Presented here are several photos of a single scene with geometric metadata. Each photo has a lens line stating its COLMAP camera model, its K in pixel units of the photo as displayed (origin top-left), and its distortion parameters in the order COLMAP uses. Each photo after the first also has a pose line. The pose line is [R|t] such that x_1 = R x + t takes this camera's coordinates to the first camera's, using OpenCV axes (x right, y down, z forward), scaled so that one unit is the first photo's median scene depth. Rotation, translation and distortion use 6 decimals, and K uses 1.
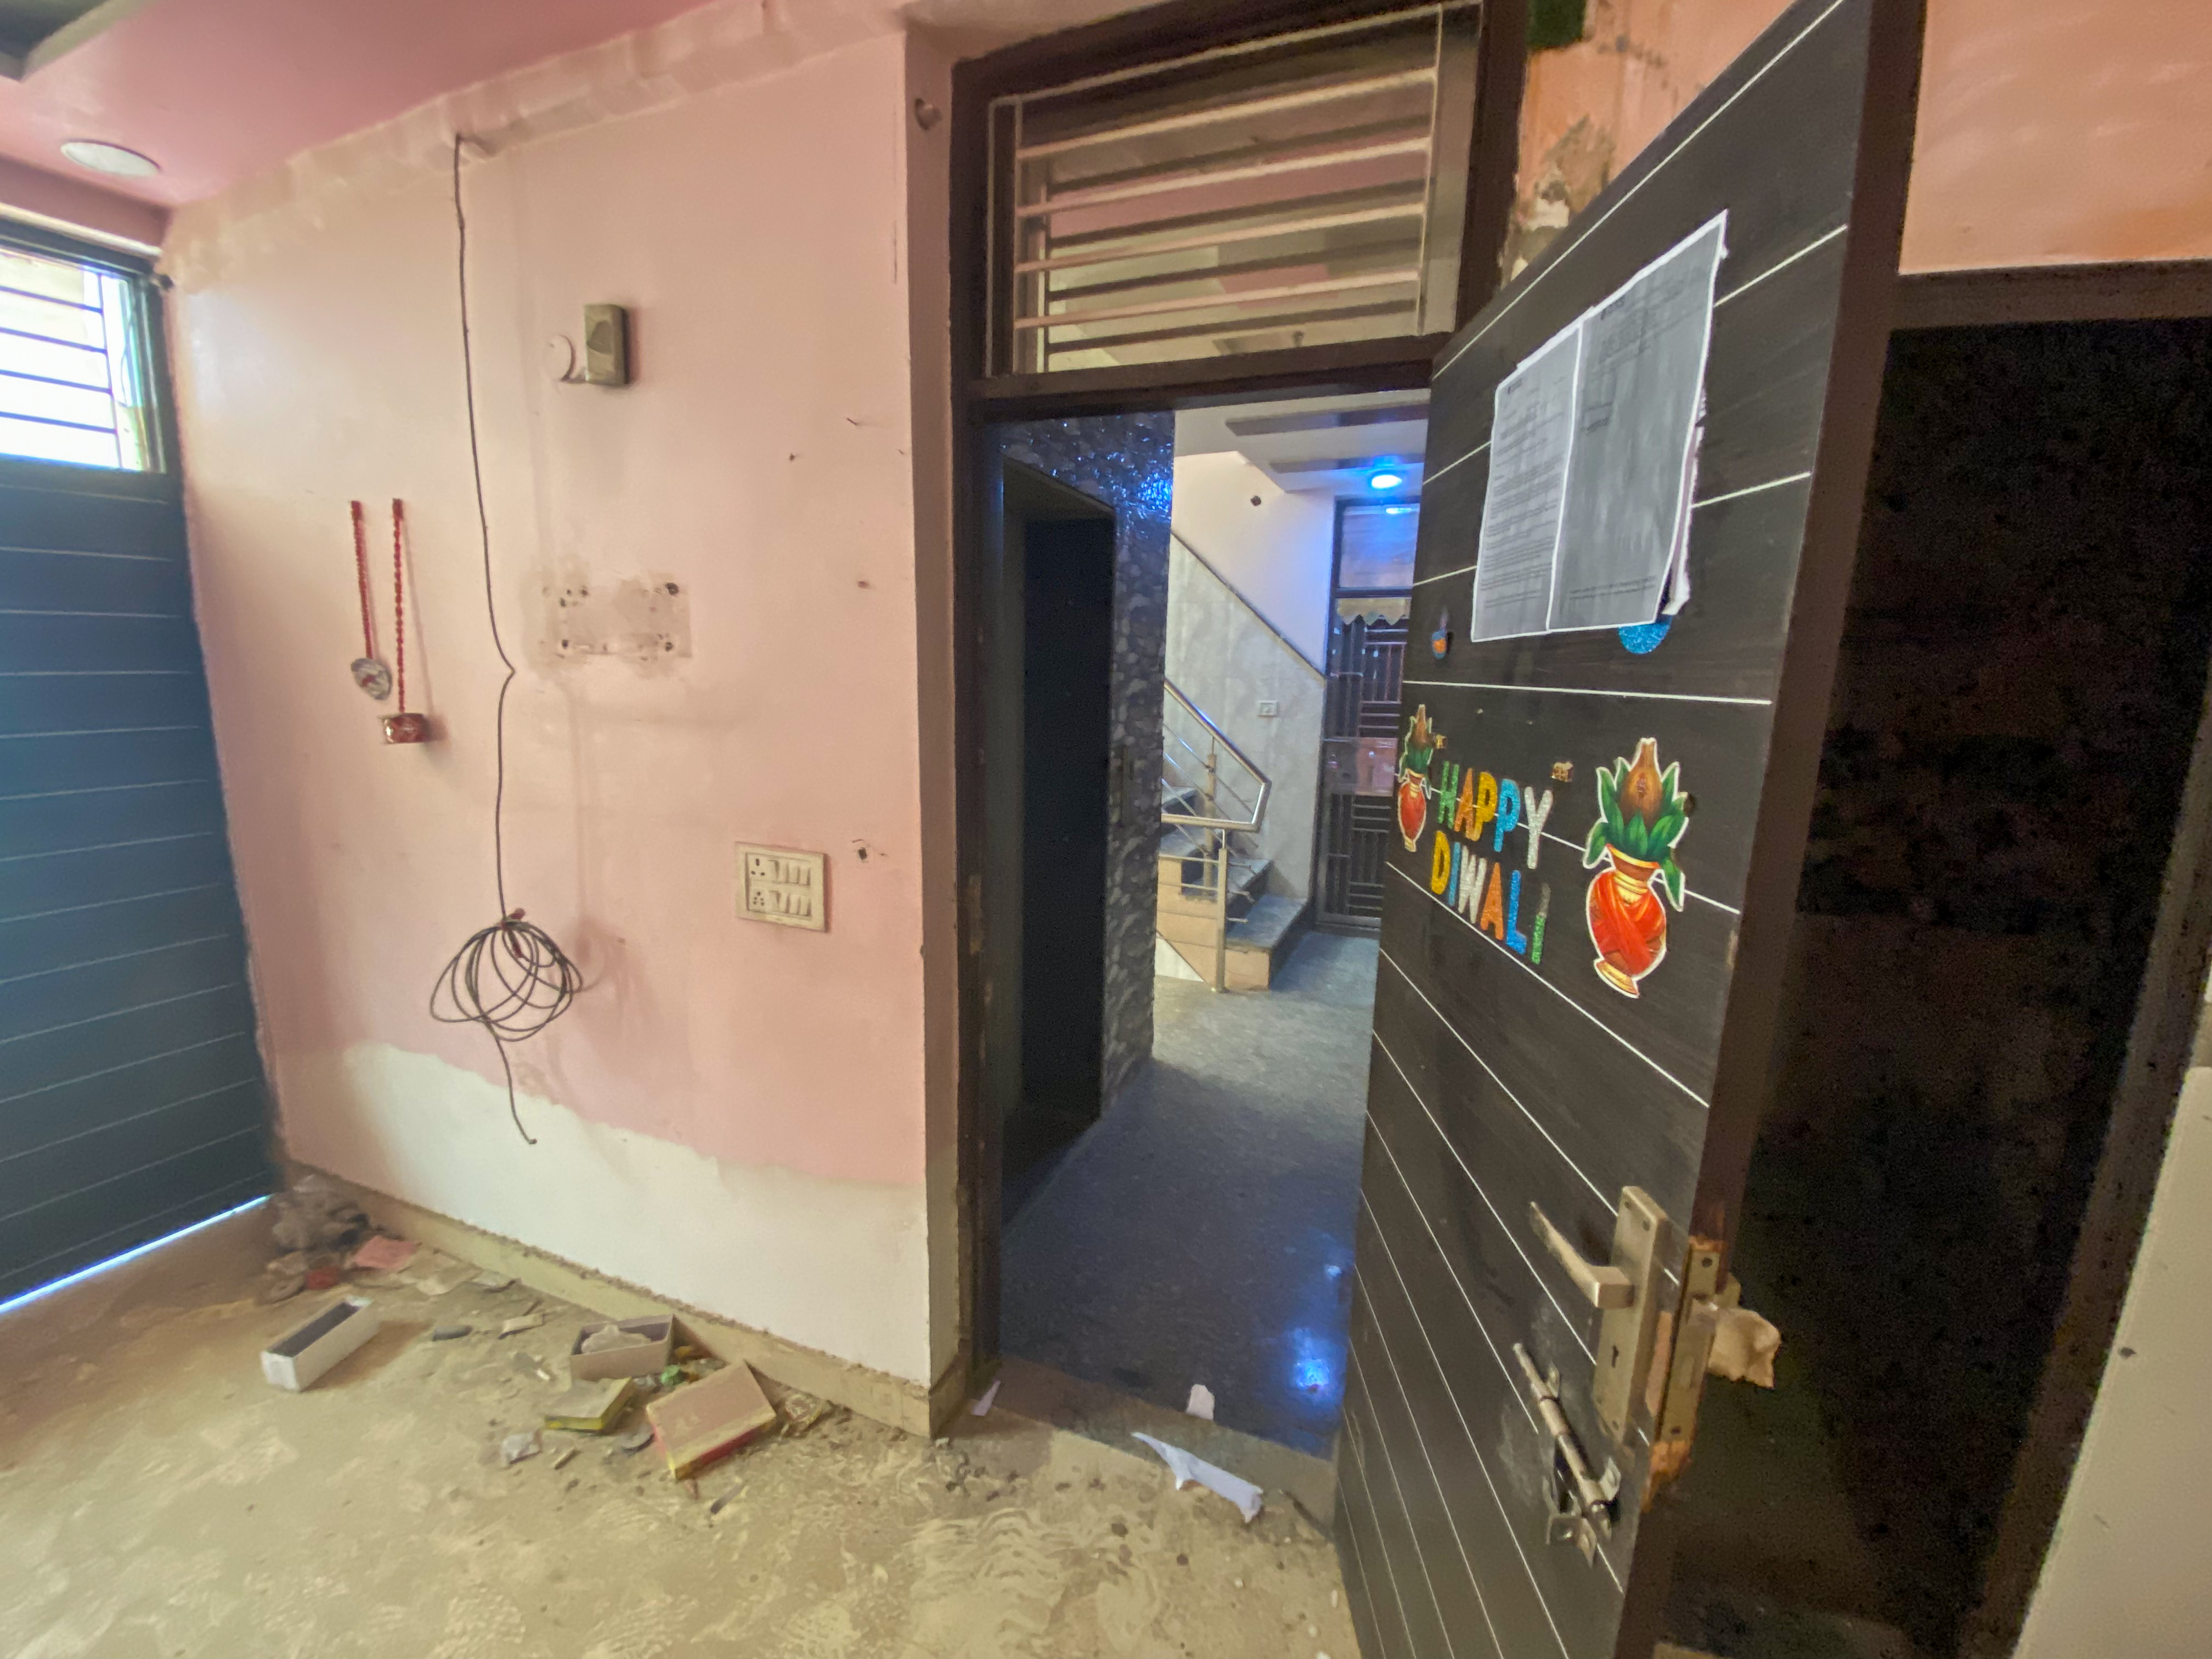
lens RADIAL K [[900.9, 0, 1106.0], [0, 900.9, 829.5], [0, 0, 1]] dist [-0.024444, -0.000532]
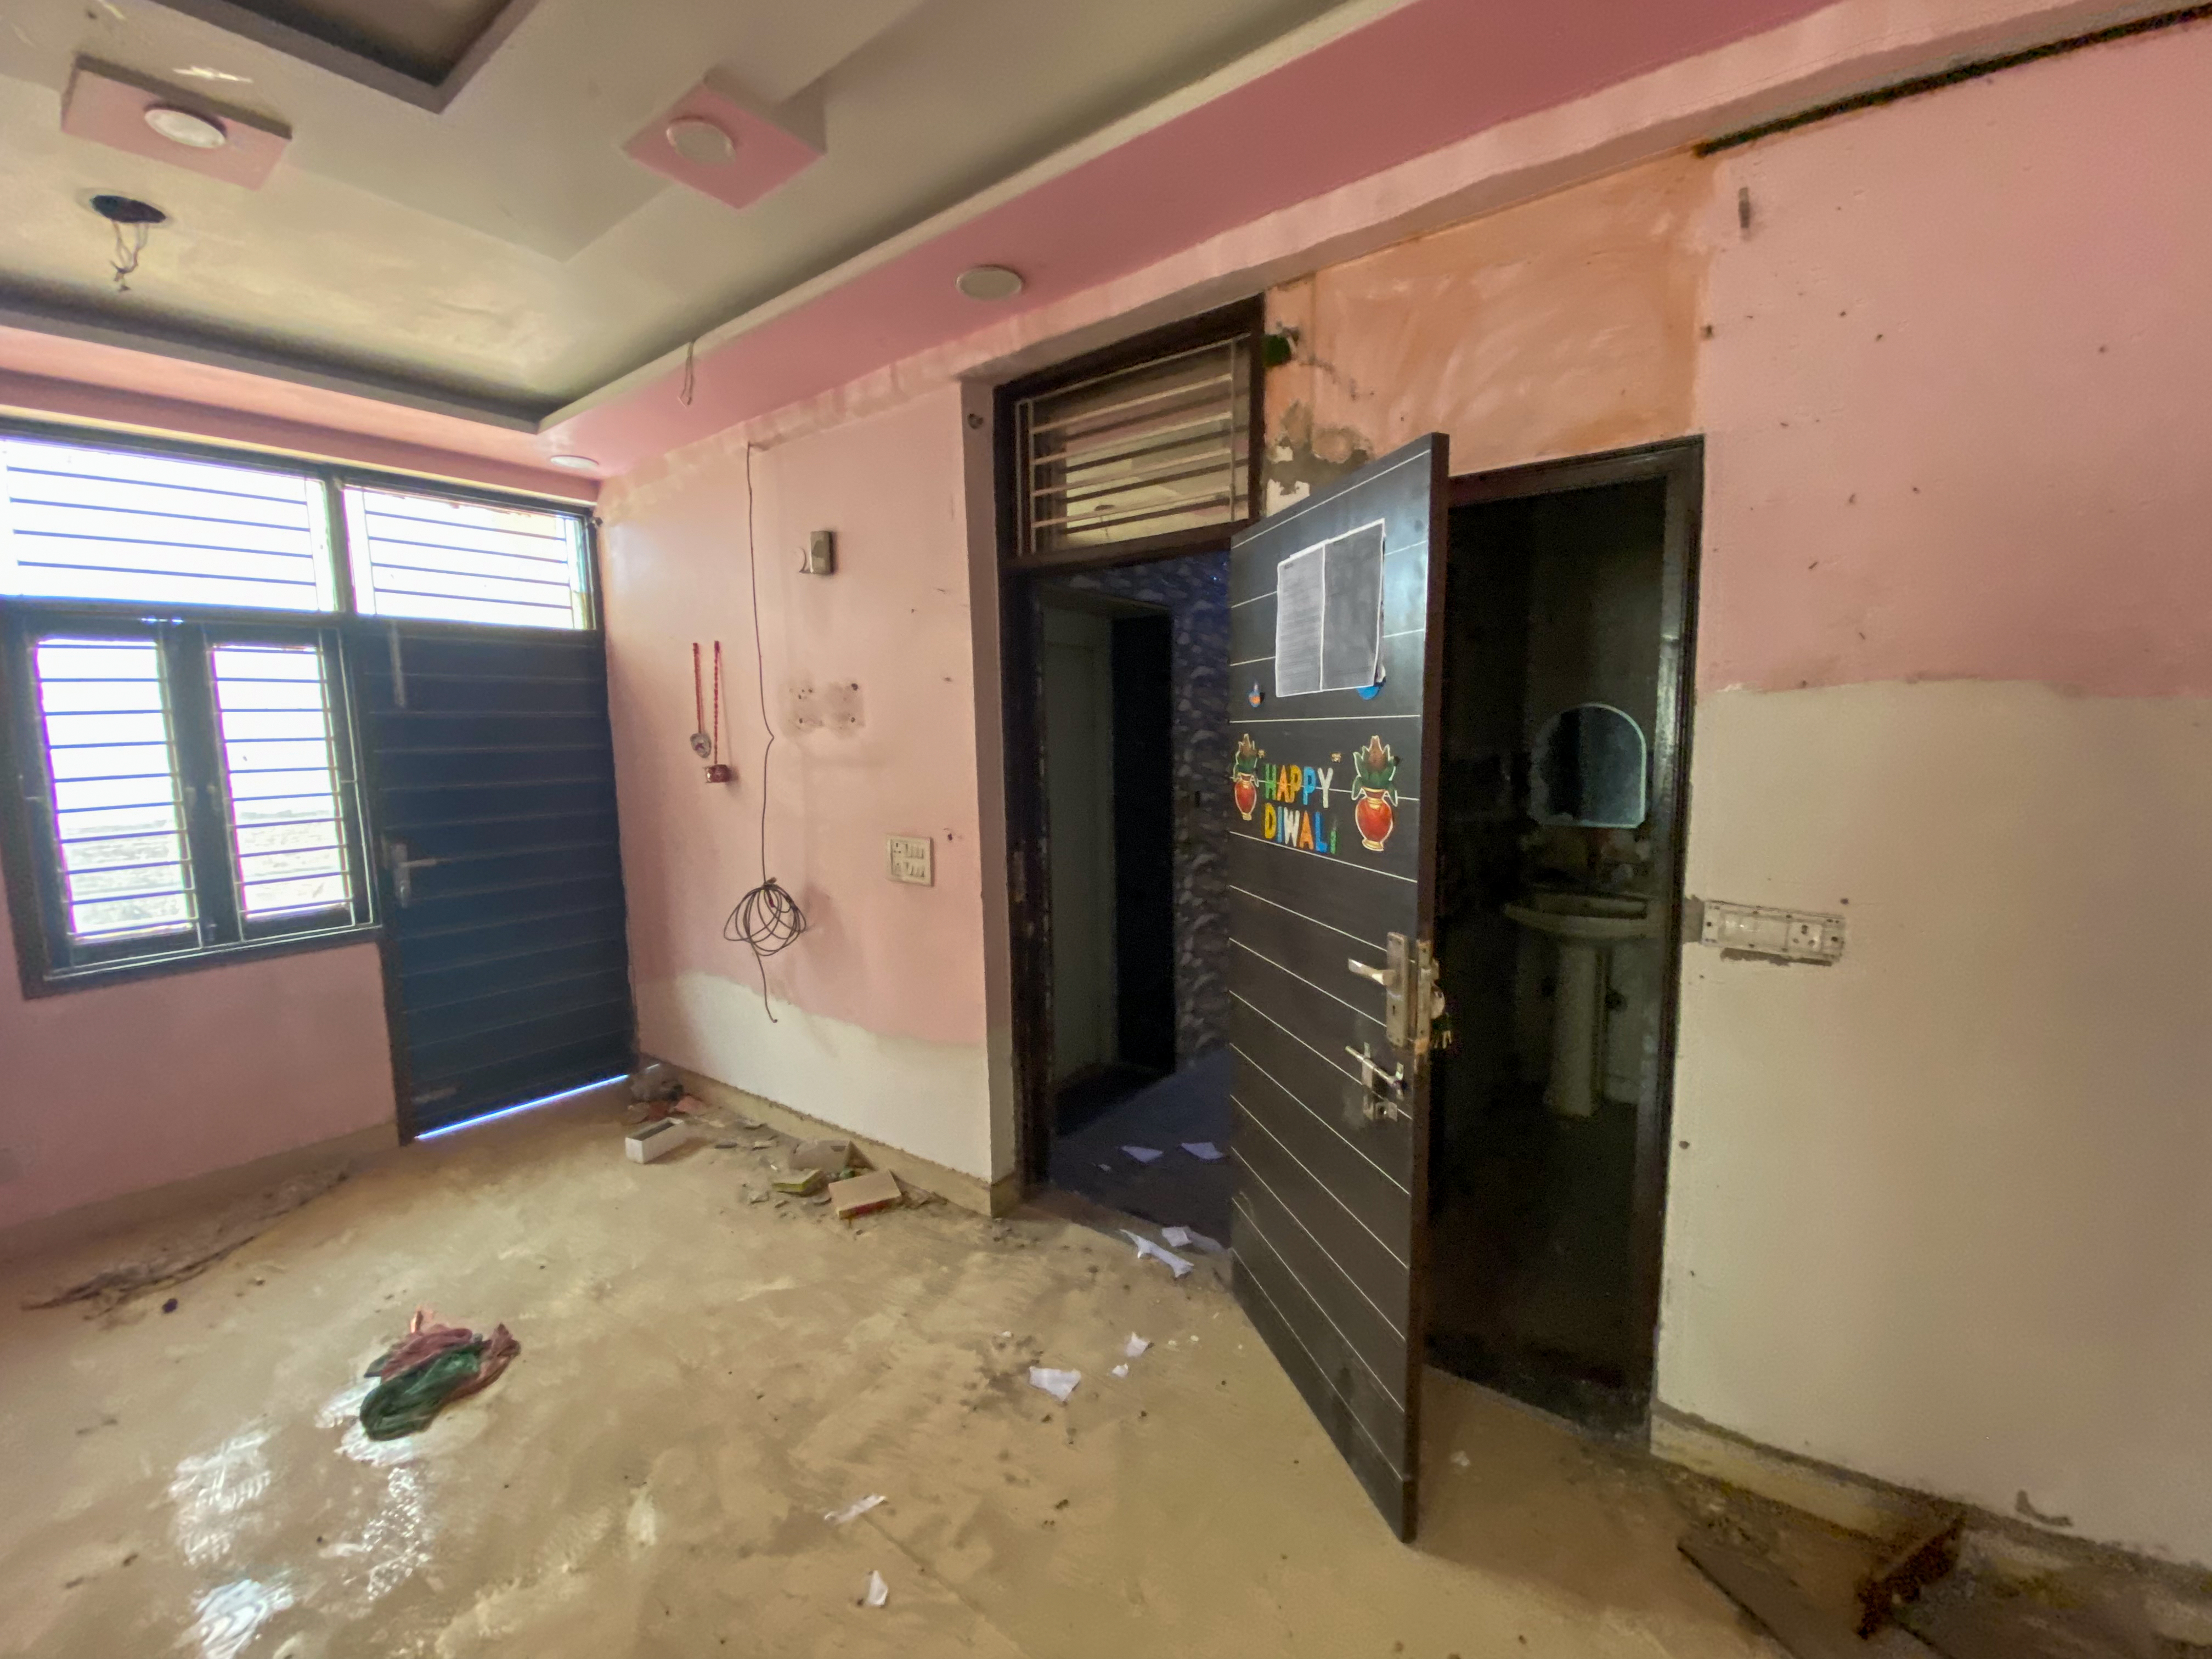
lens RADIAL K [[904.6, 0, 1110.0], [0, 904.6, 838.1], [0, 0, 1]] dist [0.001682, -0.013711]
pose [[0.966888, -0.007565, -0.255088, 0.403105], [-0.008454, 0.998063, -0.061641, 0.116446], [0.255060, 0.061756, 0.964951, -0.503195]]
